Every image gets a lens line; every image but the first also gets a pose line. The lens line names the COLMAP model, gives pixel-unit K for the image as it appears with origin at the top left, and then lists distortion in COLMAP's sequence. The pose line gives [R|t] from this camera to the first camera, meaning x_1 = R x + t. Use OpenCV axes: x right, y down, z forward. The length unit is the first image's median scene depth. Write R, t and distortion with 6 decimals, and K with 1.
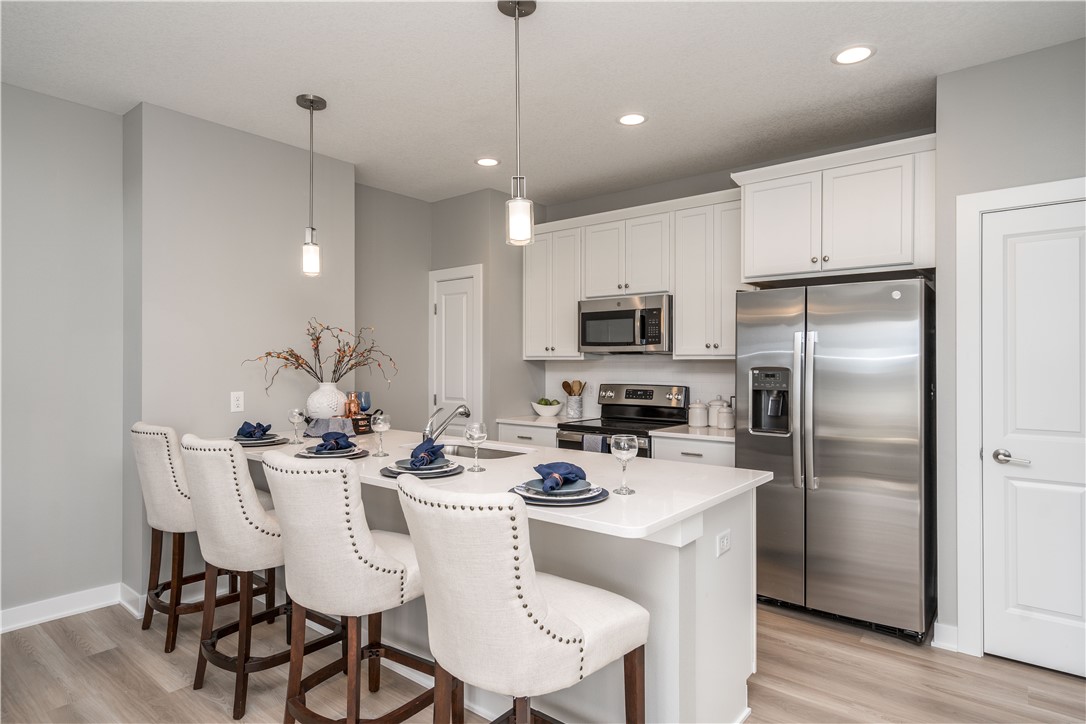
lens RADIAL K [[600.7, 0, 538.8], [0, 600.7, 354.9], [0, 0, 1]] dist [0.008833, 0.003554]
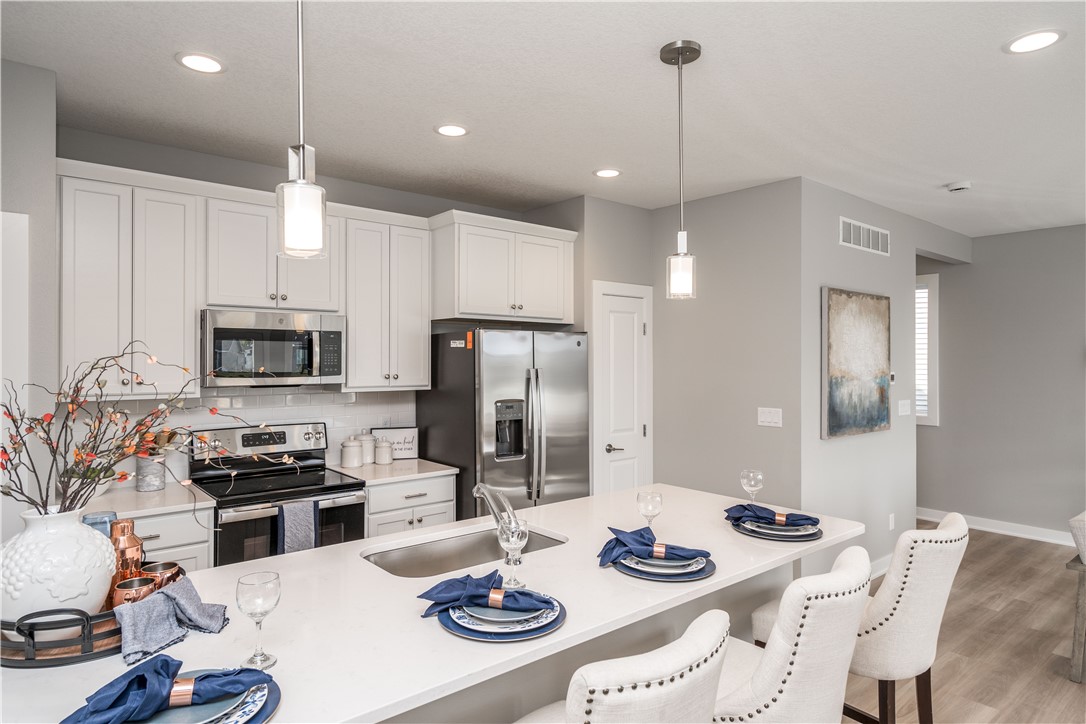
lens RADIAL K [[600.7, 0, 552.6], [0, 600.7, 354.0], [0, 0, 1]] dist [0.008833, 0.003554]
pose [[0.202698, 0.009337, 0.979197, -0.566819], [-0.017358, 0.999832, -0.005941, -0.048436], [-0.979088, -0.015793, 0.202826, 0.559769]]
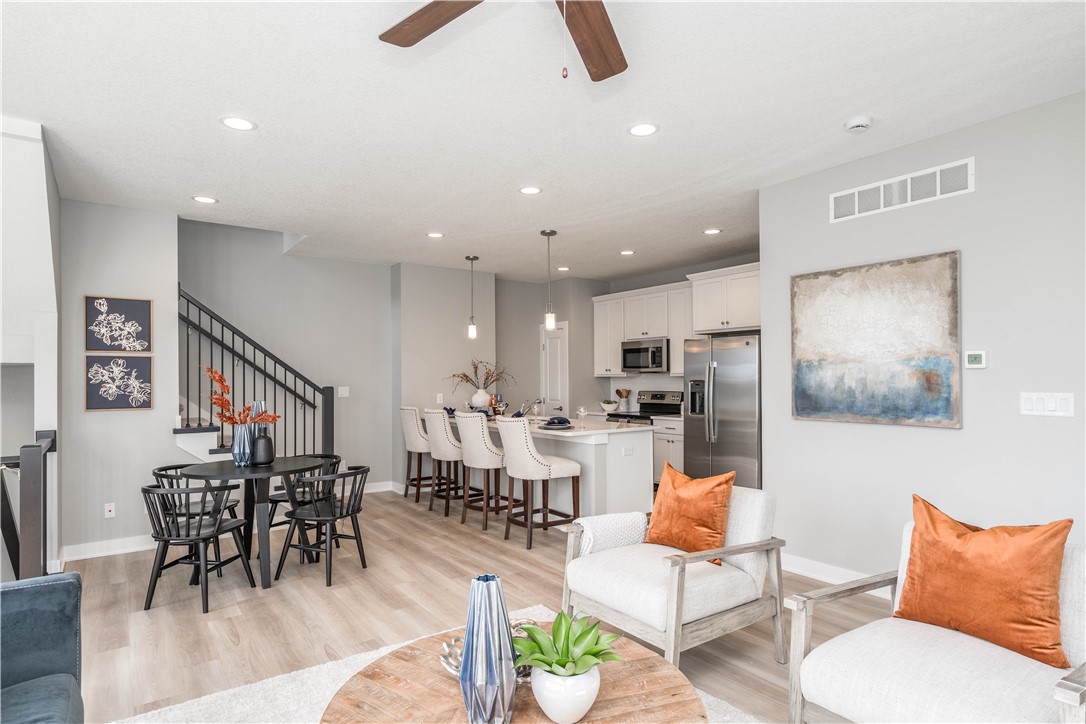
lens RADIAL K [[600.7, 0, 542.9], [0, 600.7, 366.8], [0, 0, 1]] dist [0.008833, 0.003554]
pose [[0.966301, -0.011681, -0.257149, 0.323295], [0.010263, 0.999924, -0.006857, -0.011326], [0.257209, 0.003987, 0.966347, -0.784990]]
